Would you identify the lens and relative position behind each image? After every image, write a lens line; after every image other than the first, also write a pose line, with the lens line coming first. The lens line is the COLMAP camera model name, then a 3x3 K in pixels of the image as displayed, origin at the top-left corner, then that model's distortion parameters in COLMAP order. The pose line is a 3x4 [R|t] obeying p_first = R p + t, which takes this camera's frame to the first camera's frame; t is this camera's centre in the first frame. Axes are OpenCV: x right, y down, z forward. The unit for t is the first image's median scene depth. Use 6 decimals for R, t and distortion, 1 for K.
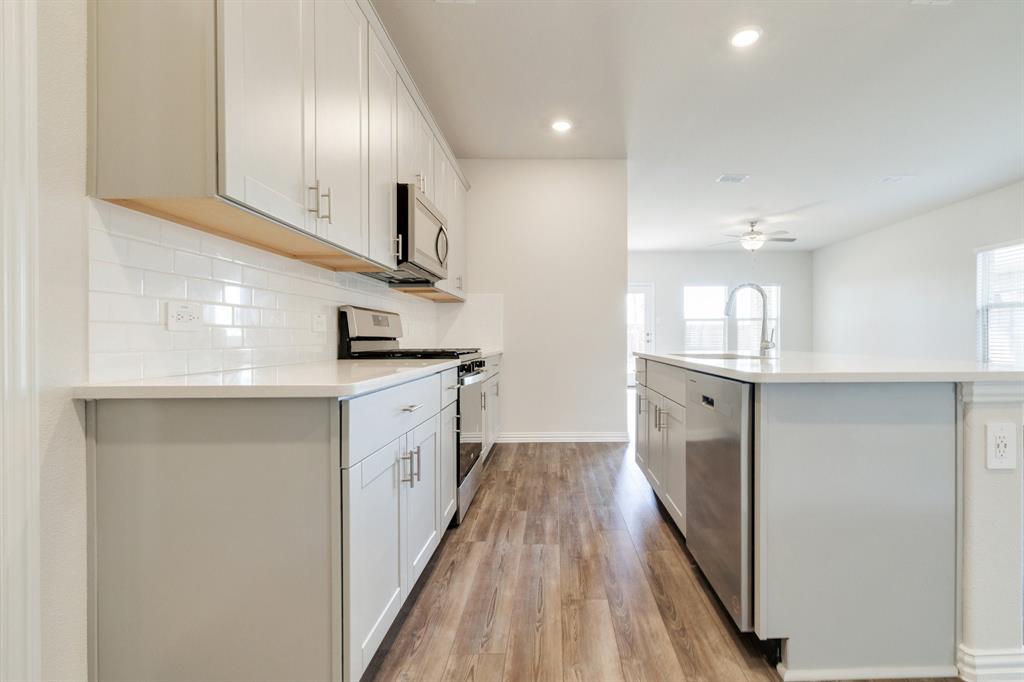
lens RADIAL K [[470.1, 0, 557.2], [0, 470.1, 337.2], [0, 0, 1]] dist [0.000413, 0.000069]
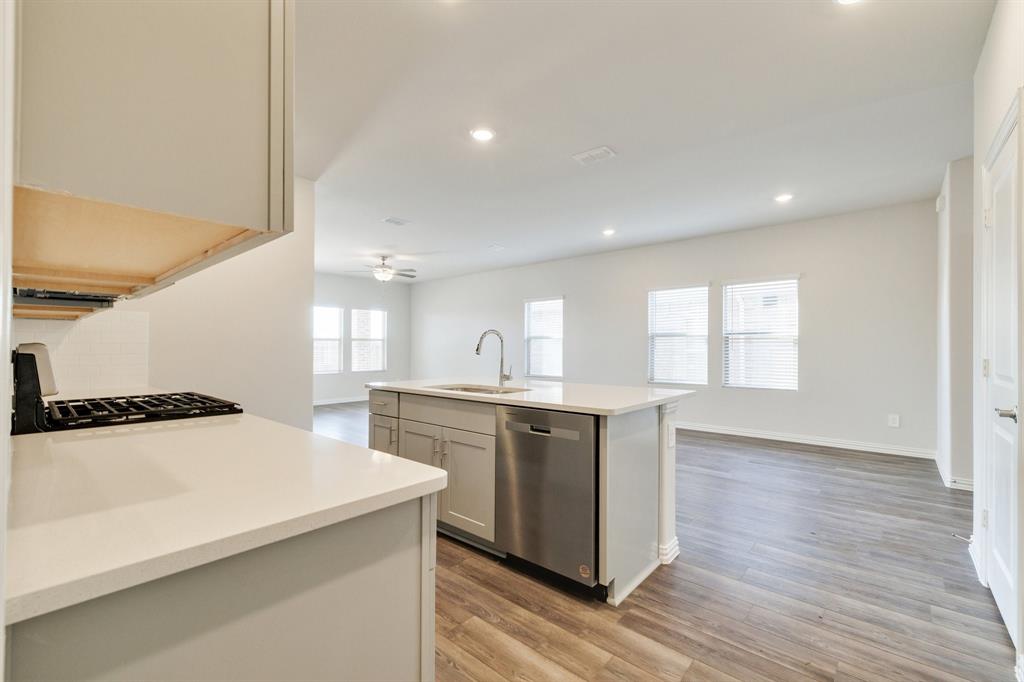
lens RADIAL K [[440.8, 0, 515.9], [0, 440.8, 343.0], [0, 0, 1]] dist [-0.001442, -0.000256]
pose [[0.662456, 0.012287, 0.749000, -0.541324], [-0.003793, 0.999908, -0.013048, -0.075292], [-0.749091, 0.005802, 0.662441, 0.184063]]
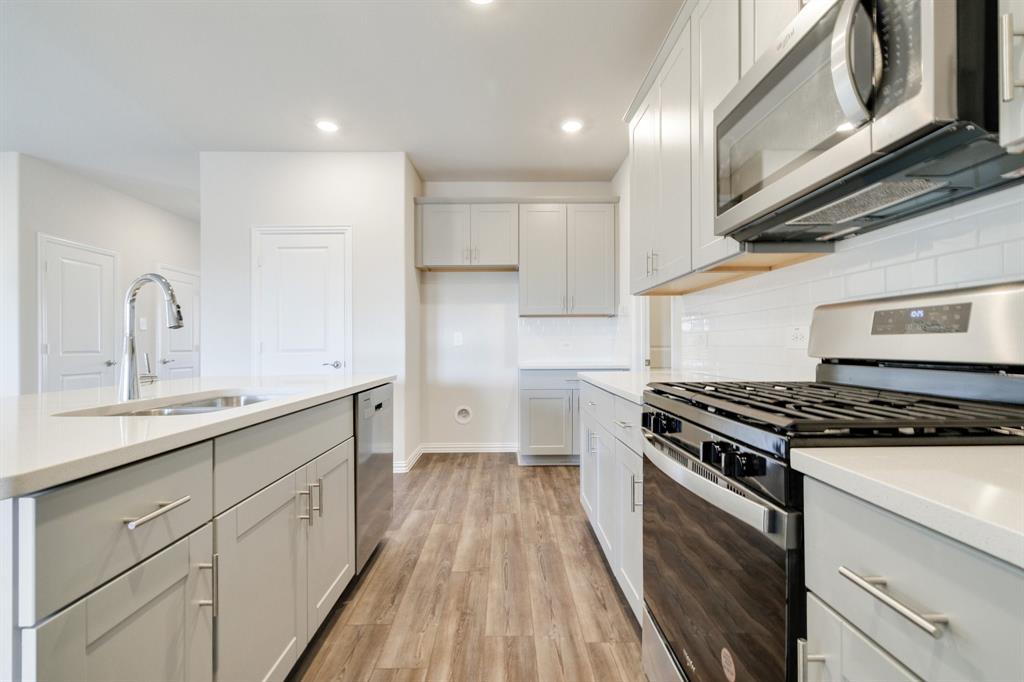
lens RADIAL K [[440.8, 0, 515.9], [0, 440.8, 343.0], [0, 0, 1]] dist [-0.001442, -0.000256]
pose [[-0.999810, 0.007965, -0.017801, -0.039133], [0.008099, 0.999939, -0.007448, -0.026633], [0.017741, -0.007591, -0.999814, 1.846732]]
